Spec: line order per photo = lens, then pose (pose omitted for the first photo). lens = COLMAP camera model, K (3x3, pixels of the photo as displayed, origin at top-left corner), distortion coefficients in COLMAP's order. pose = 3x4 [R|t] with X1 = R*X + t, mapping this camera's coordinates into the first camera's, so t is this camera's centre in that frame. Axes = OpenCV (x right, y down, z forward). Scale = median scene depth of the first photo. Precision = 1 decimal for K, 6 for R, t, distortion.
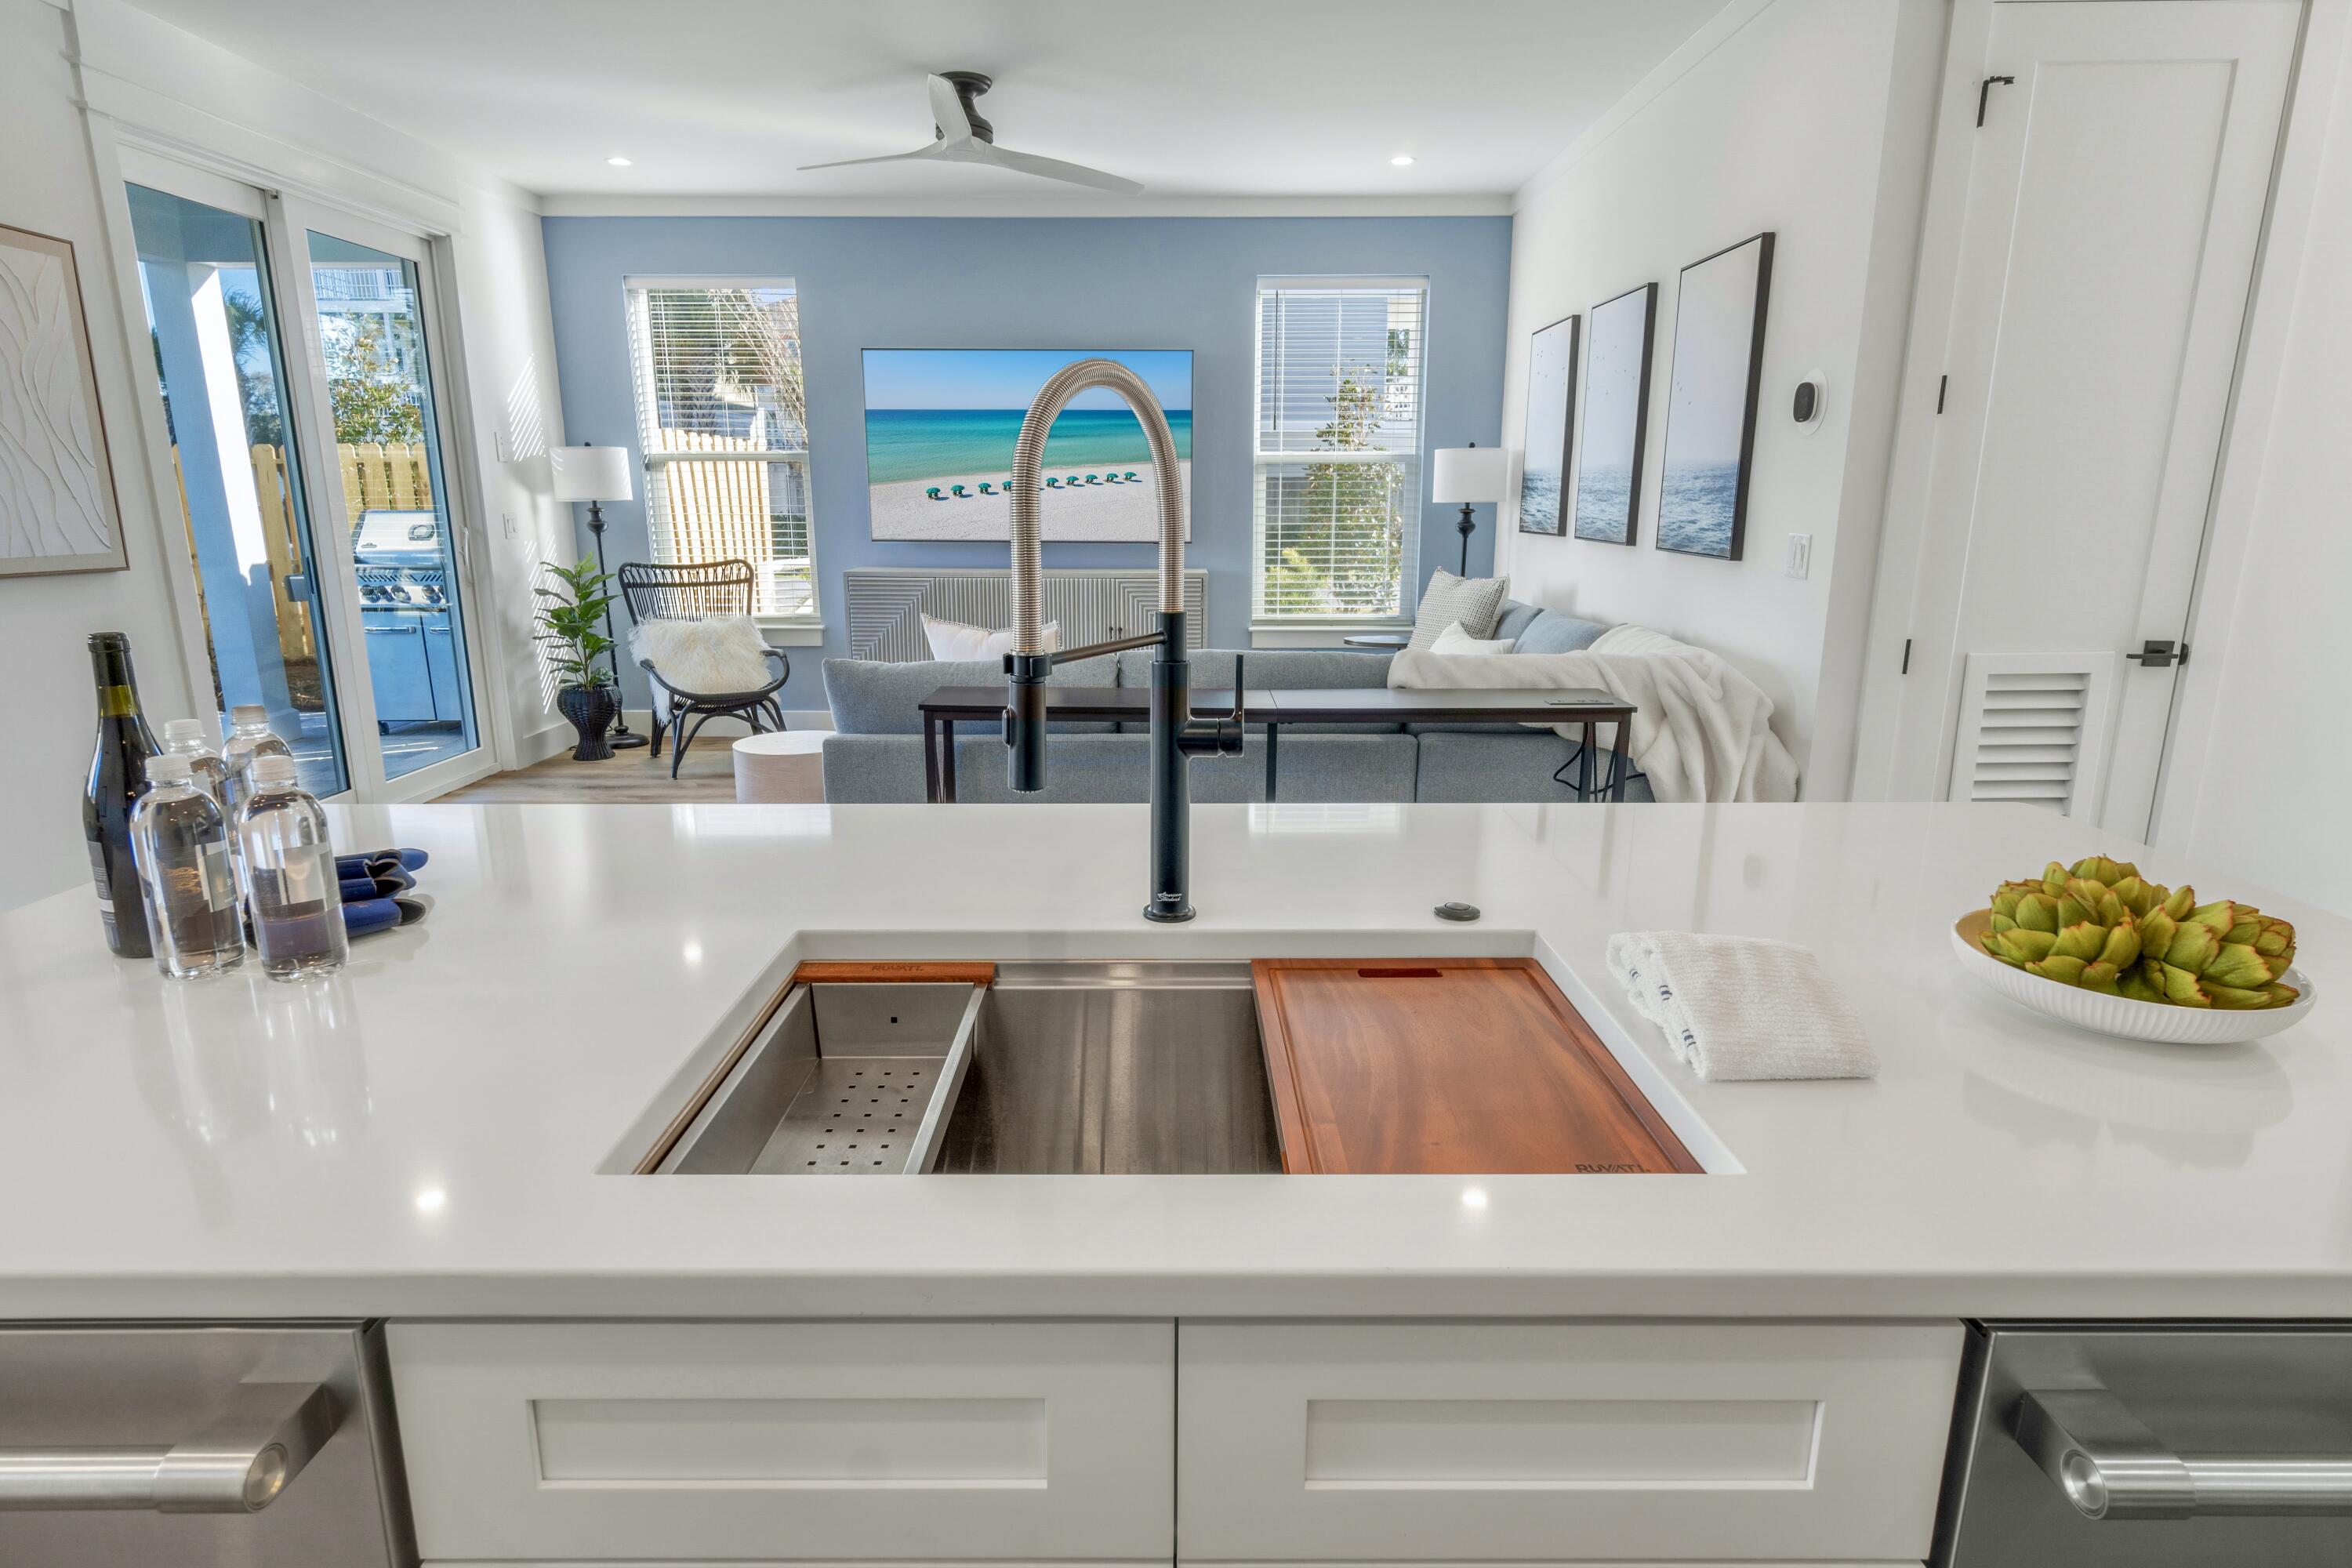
lens RADIAL K [[1216.7, 0, 1148.6], [0, 1216.7, 786.2], [0, 0, 1]] dist [-0.002828, -0.000271]
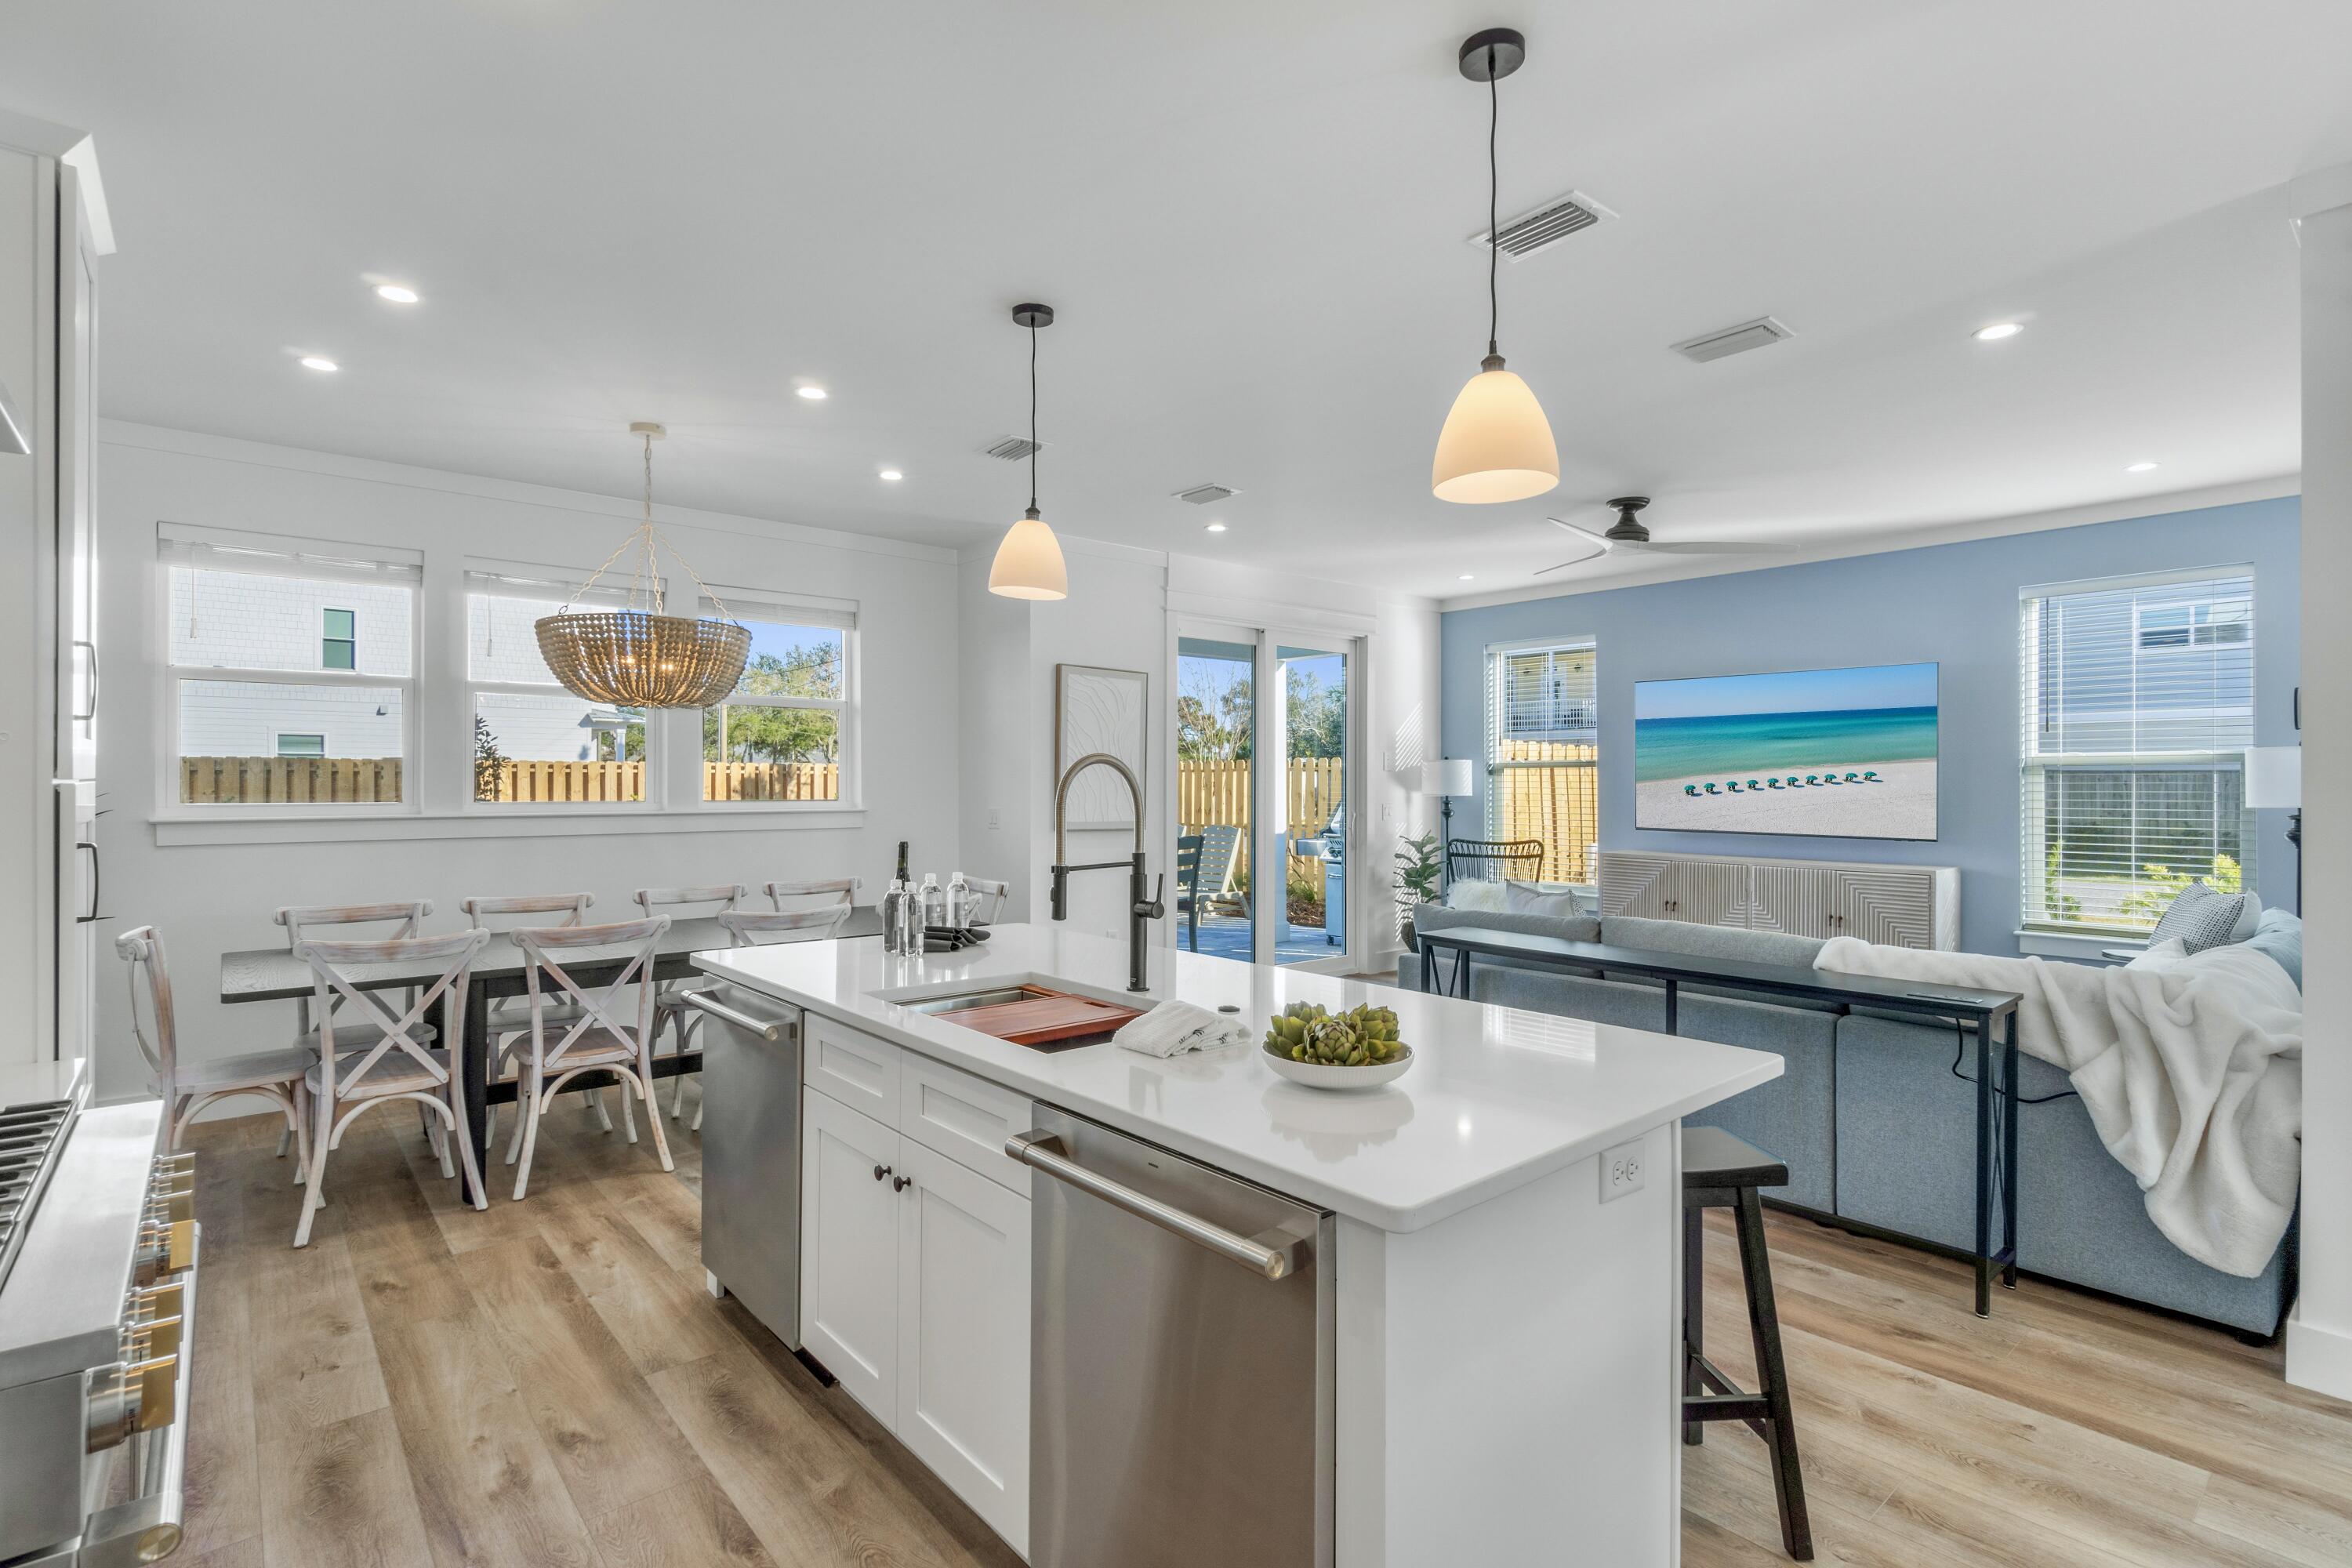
lens RADIAL K [[1081.6, 0, 1176.0], [0, 1081.6, 784.0], [0, 0, 1]] dist [-0.000280, 0.000123]
pose [[0.659236, 0.000212, -0.751936, 0.303546], [-0.177806, 0.971684, -0.155612, 0.007275], [0.730612, 0.236284, 0.640606, -0.057046]]
